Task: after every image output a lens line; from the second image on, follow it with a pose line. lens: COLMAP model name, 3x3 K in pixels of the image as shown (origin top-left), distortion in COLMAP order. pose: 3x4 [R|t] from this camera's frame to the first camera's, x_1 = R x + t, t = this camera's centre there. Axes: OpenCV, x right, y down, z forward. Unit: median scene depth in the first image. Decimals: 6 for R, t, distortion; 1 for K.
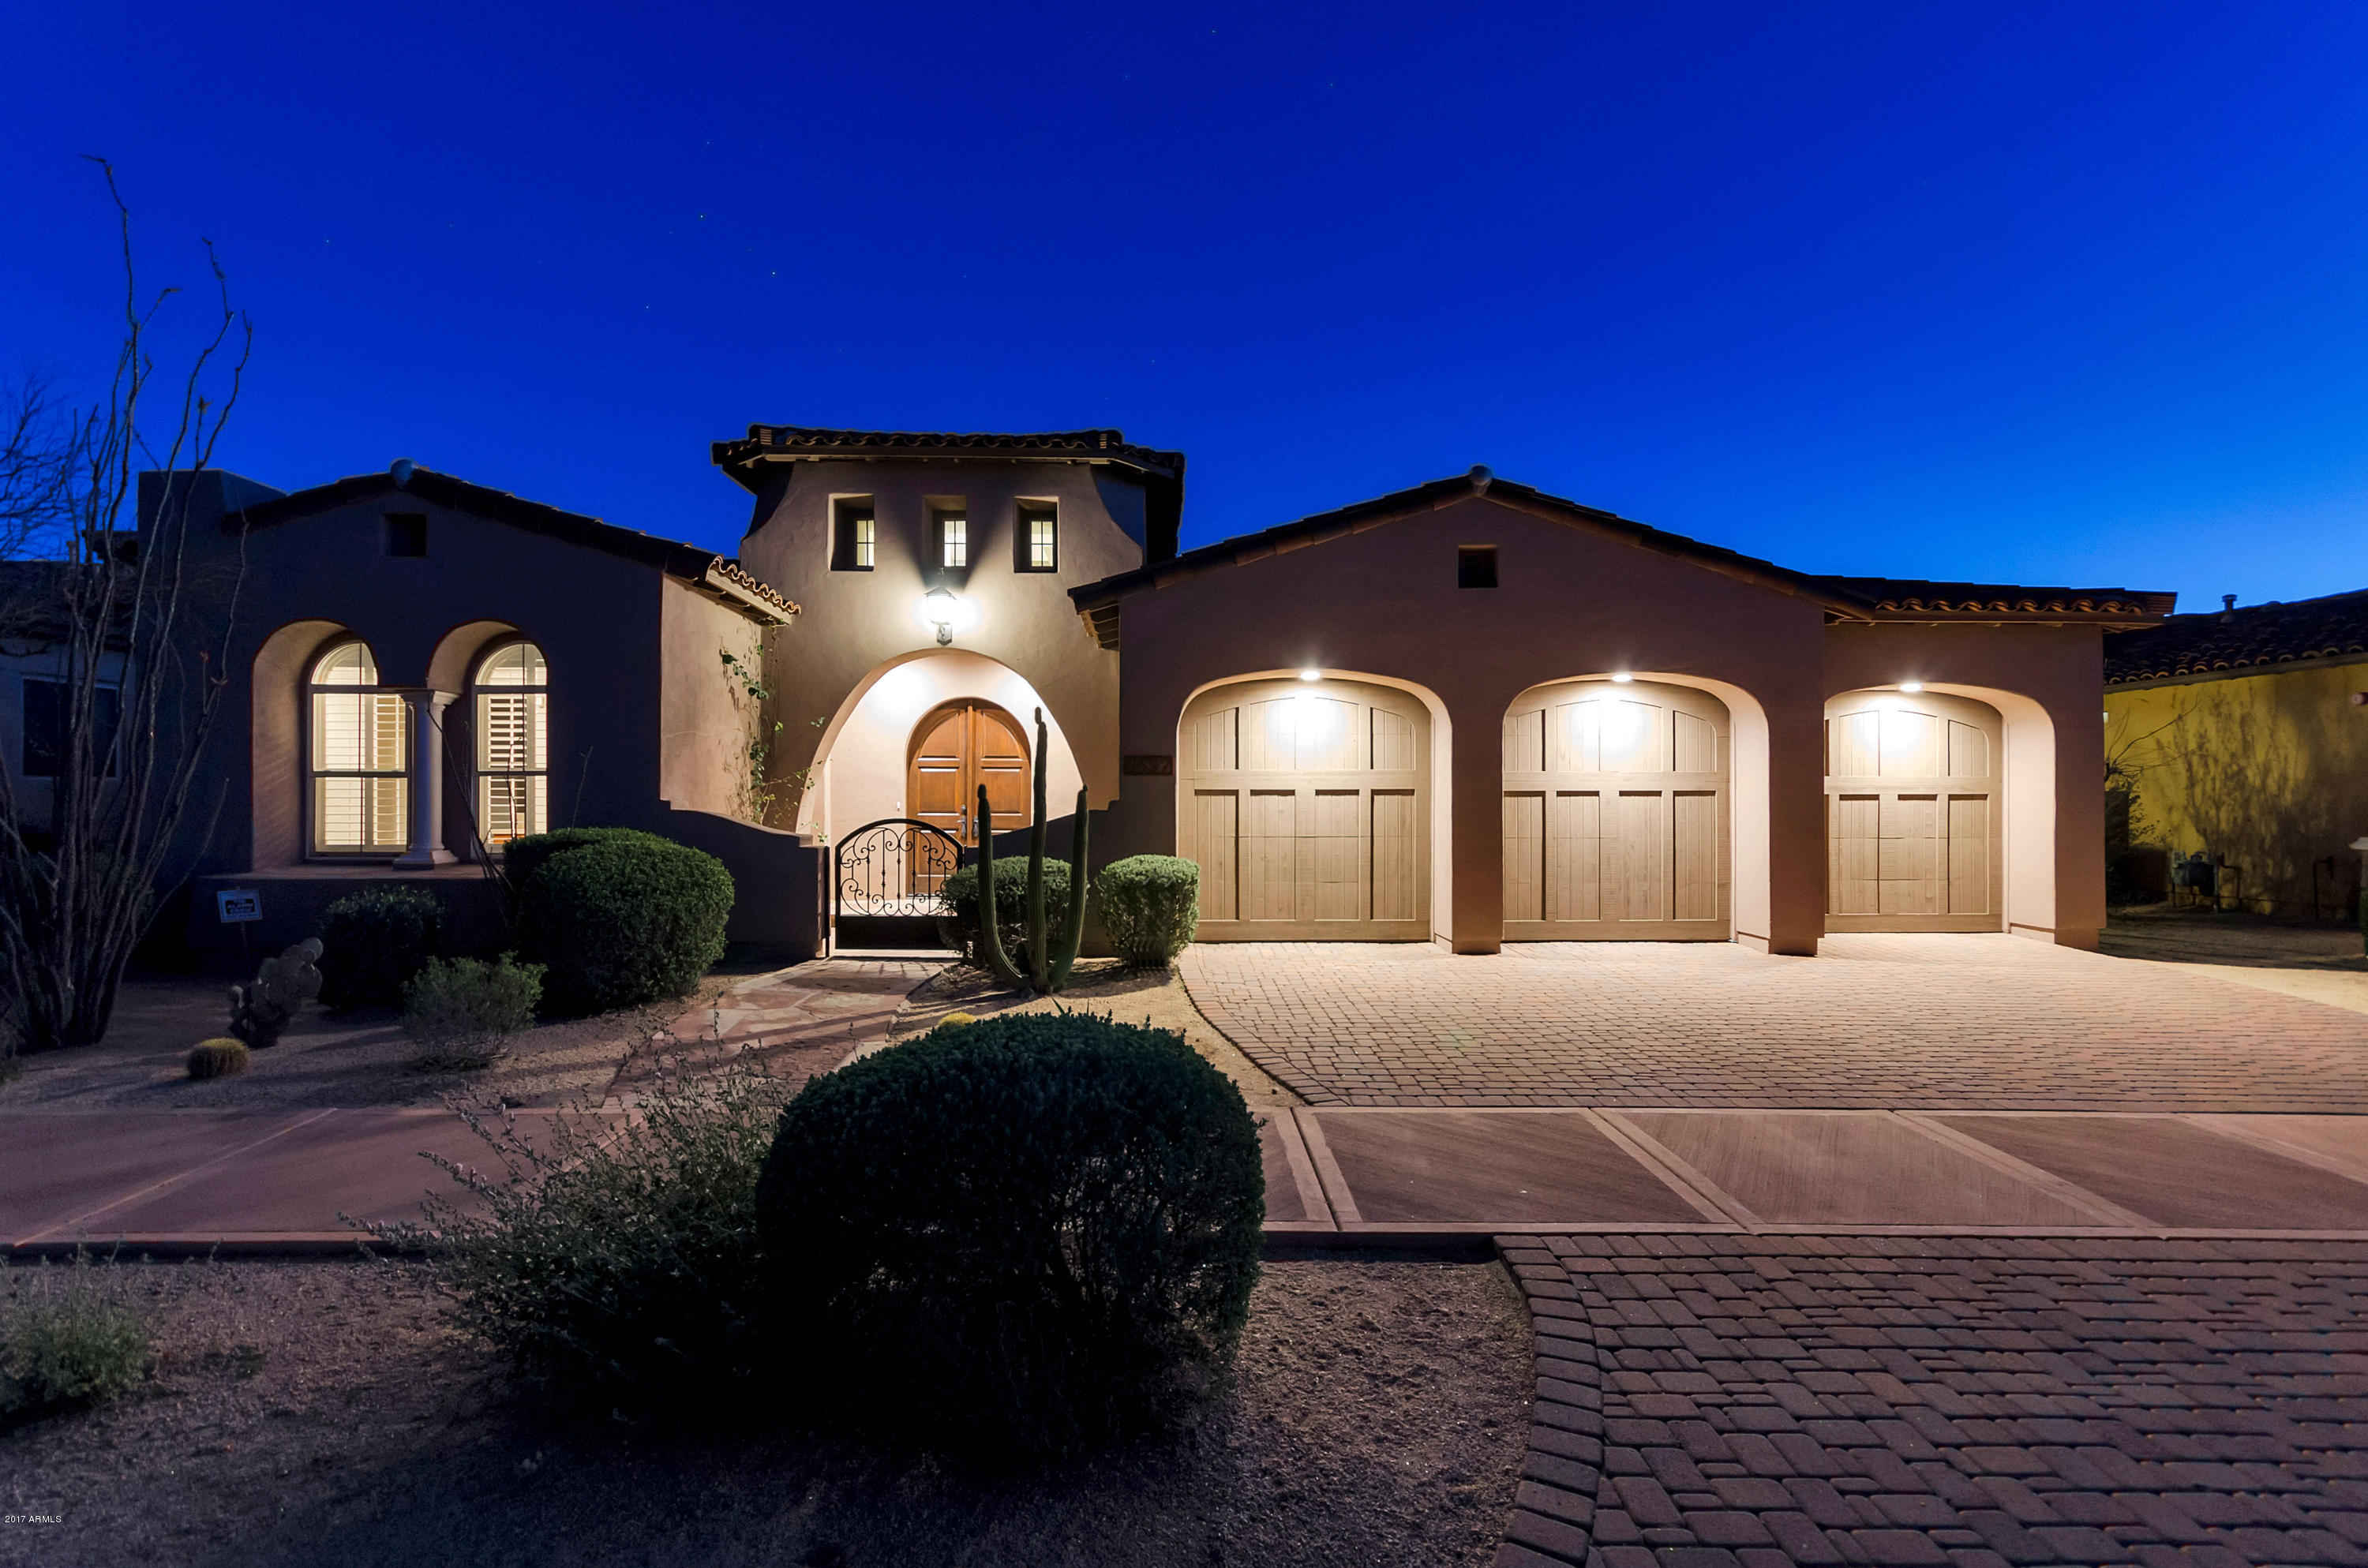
lens RADIAL K [[1104.8, 0, 1178.0], [0, 1104.8, 782.0], [0, 0, 1]] dist [0.001271, 0.001564]
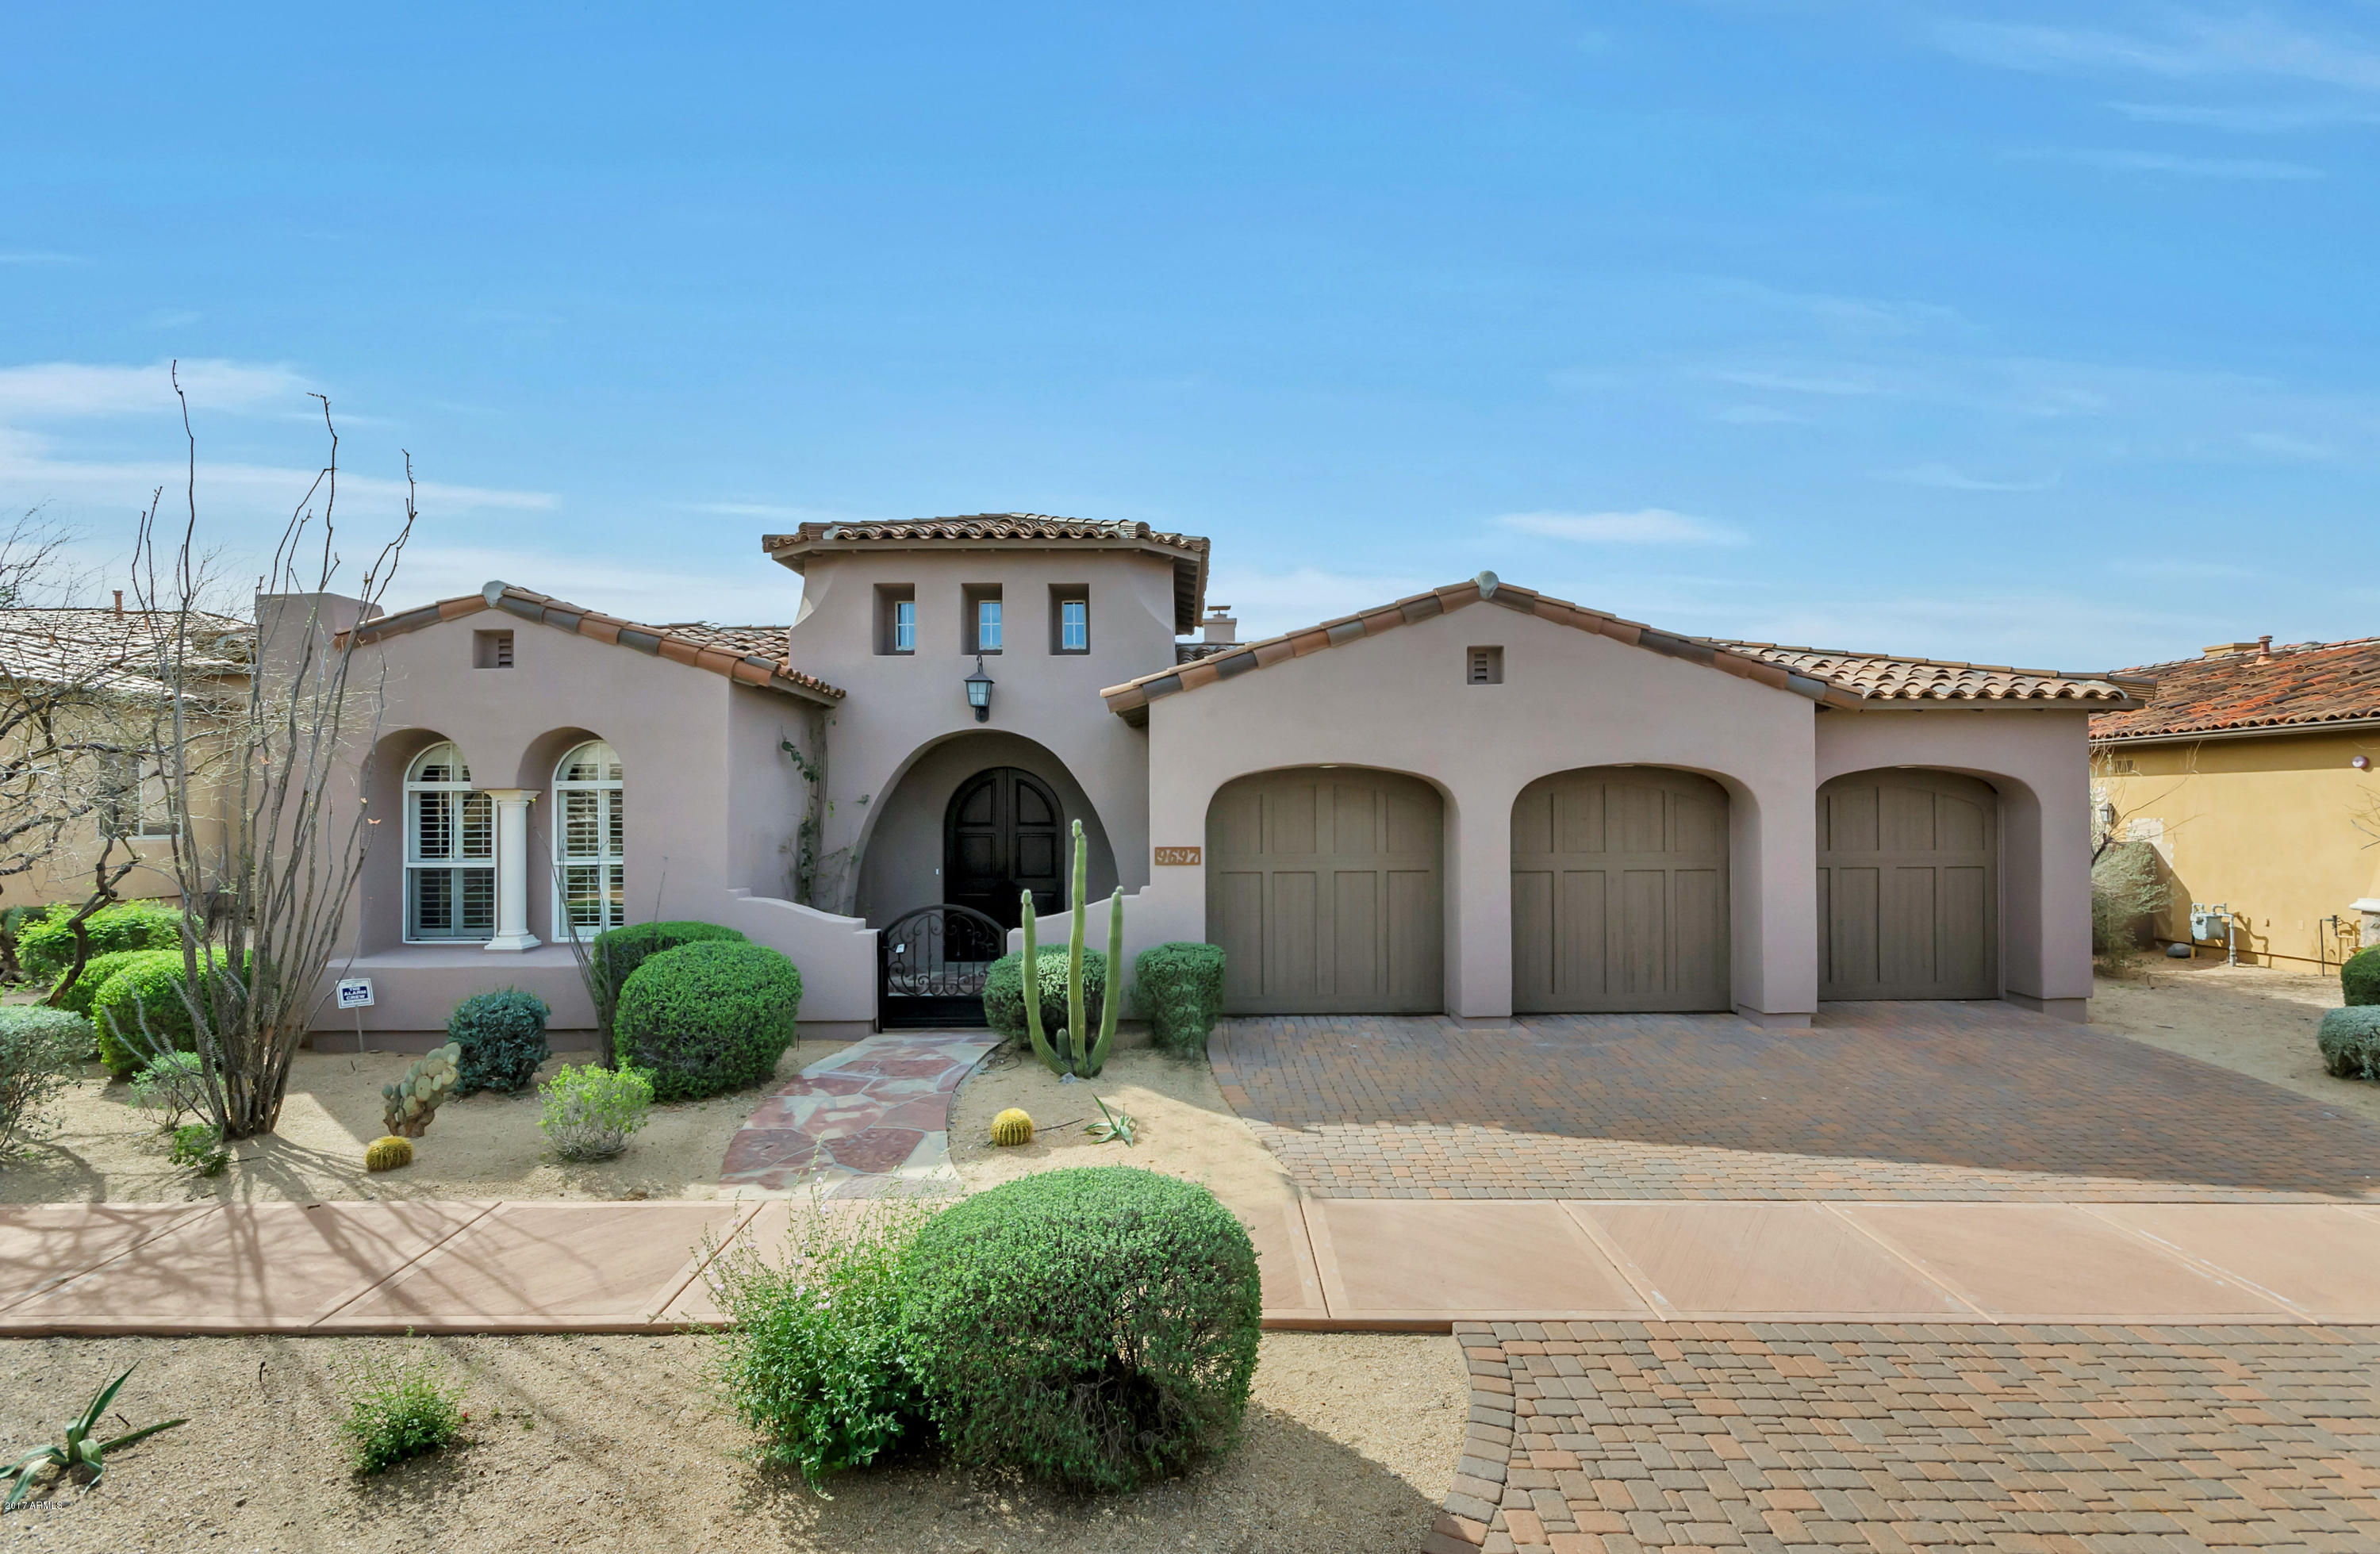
lens RADIAL K [[1175.2, 0, 1187.5], [0, 1175.2, 783.2], [0, 0, 1]] dist [0.003179, -0.003538]
pose [[0.999816, -0.004991, -0.018527, 0.005290], [0.004997, 0.999987, 0.000292, -0.087913], [0.018526, -0.000385, 0.999828, -0.147734]]
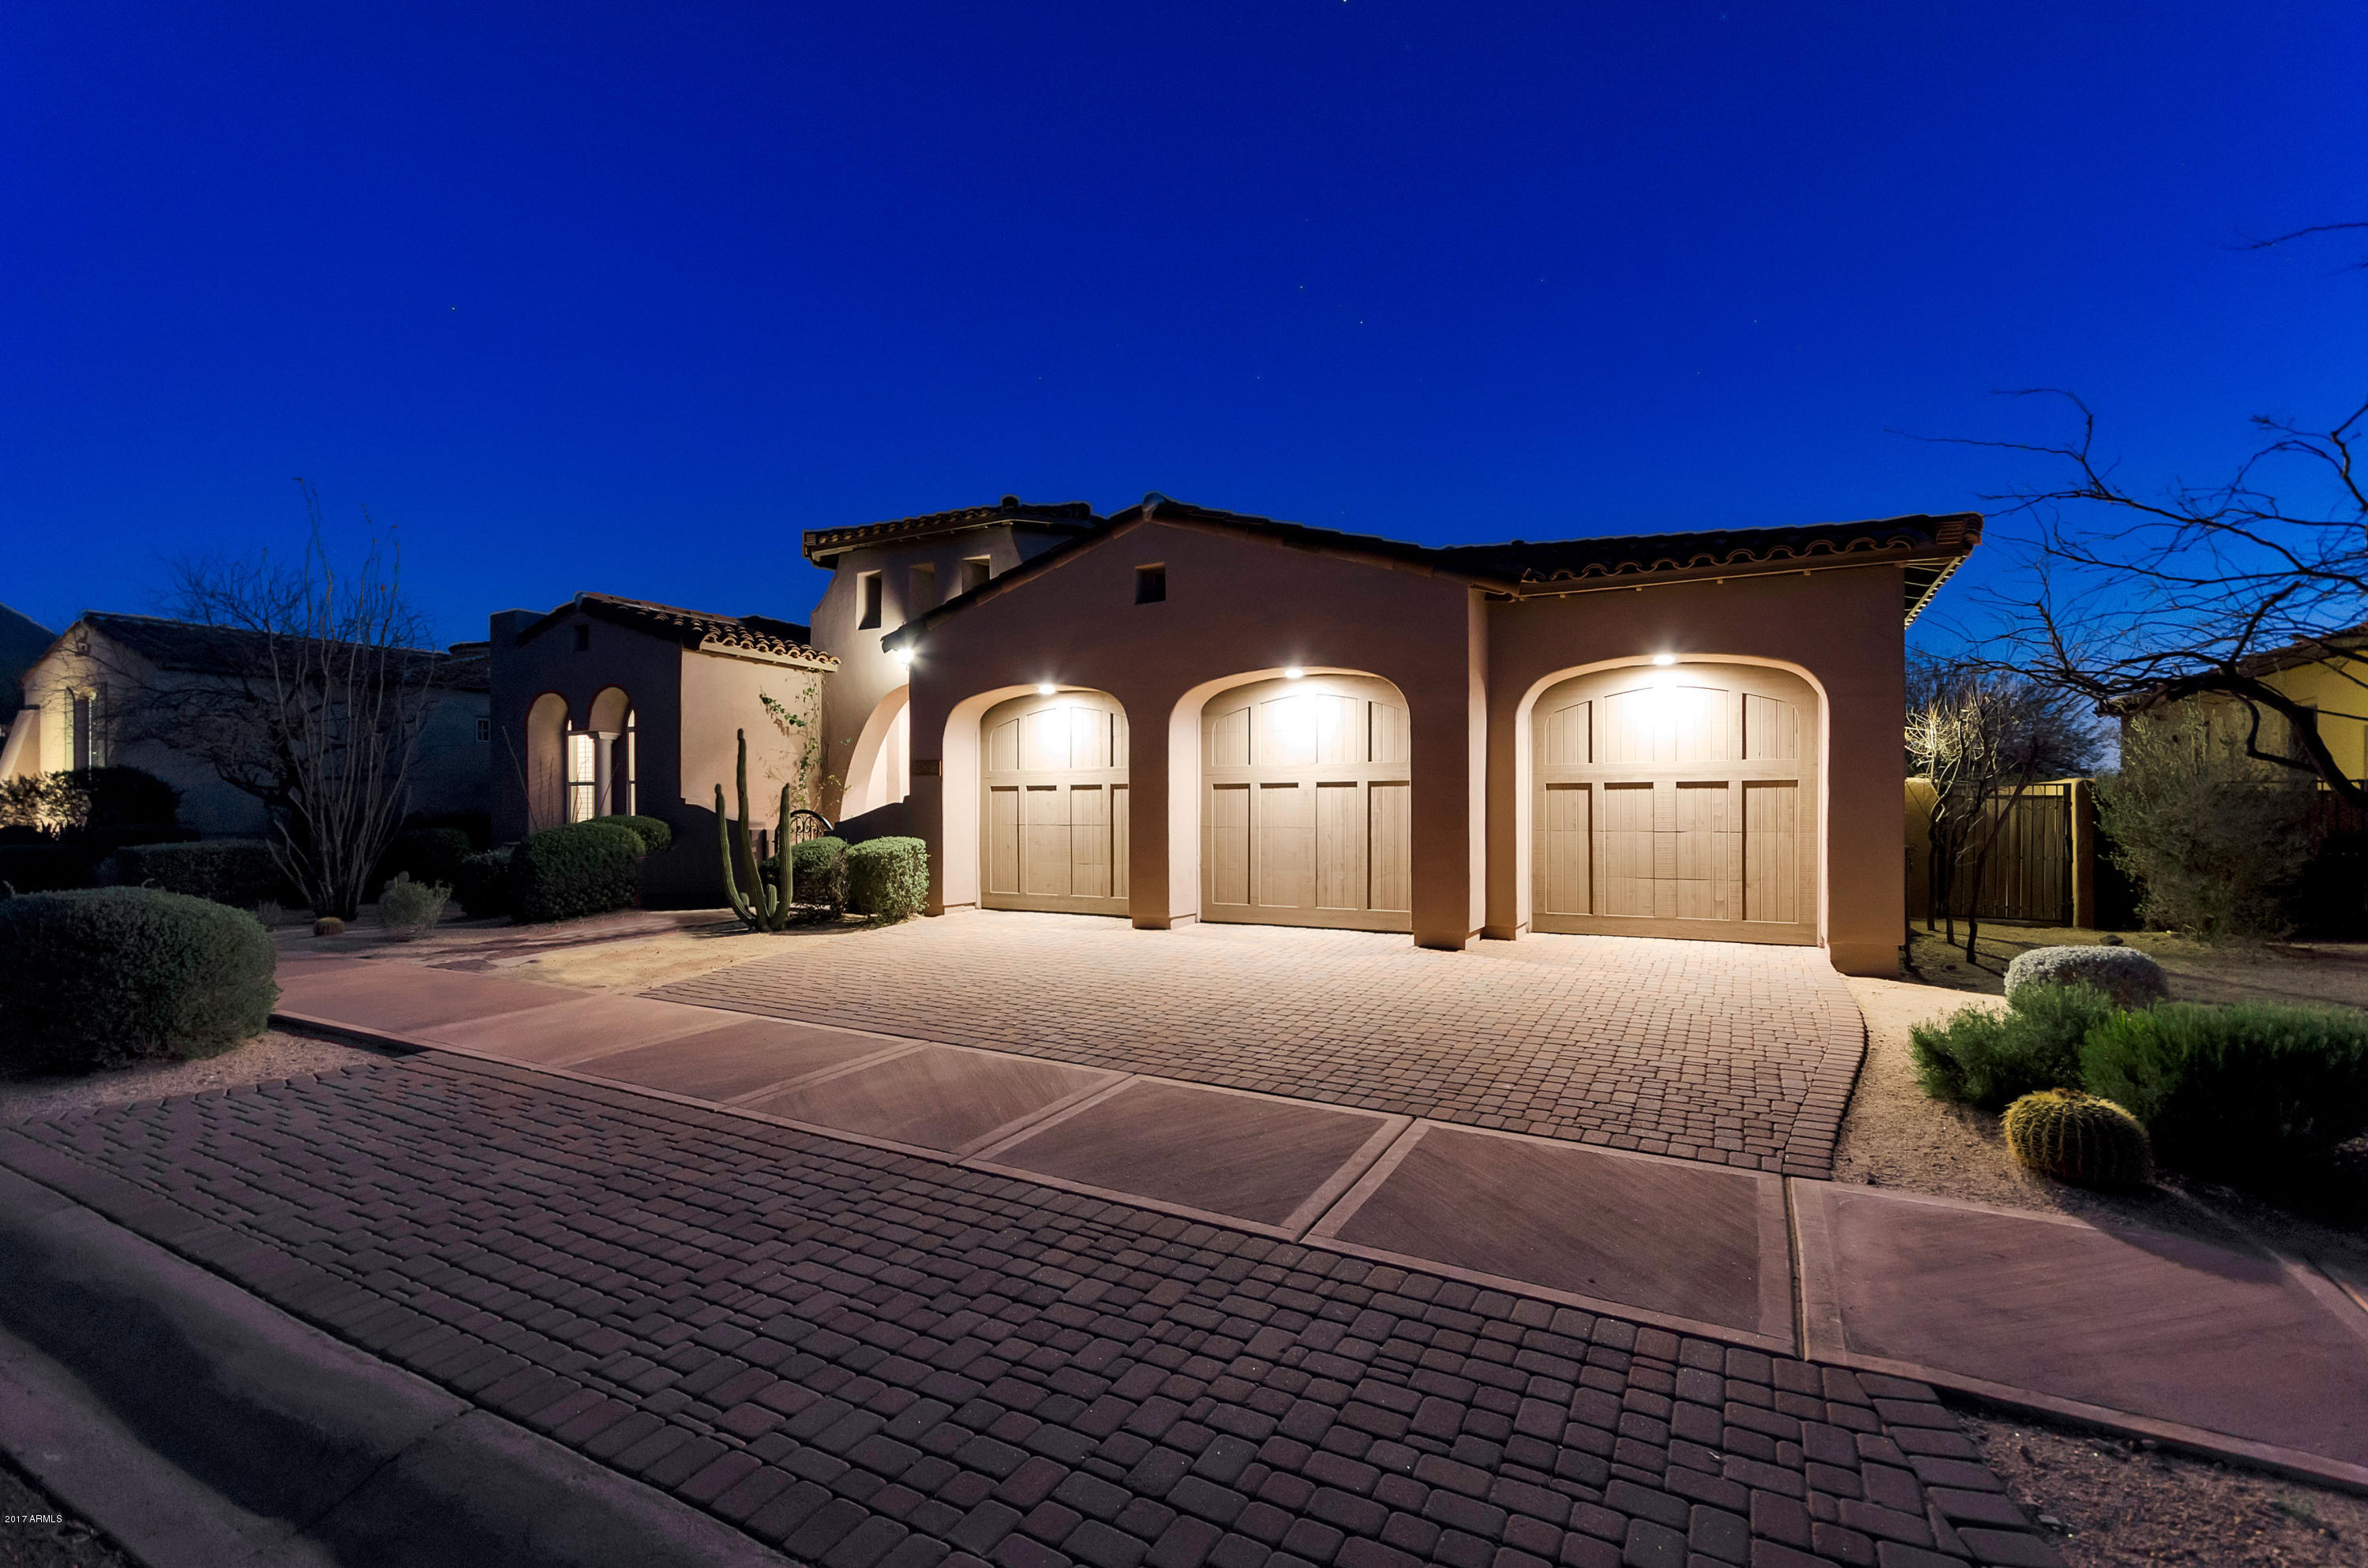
lens RADIAL K [[1070.5, 0, 1178.1], [0, 1070.5, 799.9], [0, 0, 1]] dist [0.014970, 0.000388]
pose [[0.855753, -0.006472, -0.517345, 0.892941], [0.013692, 0.999855, 0.010140, 0.014093], [0.517204, -0.015761, 0.855717, 0.083495]]
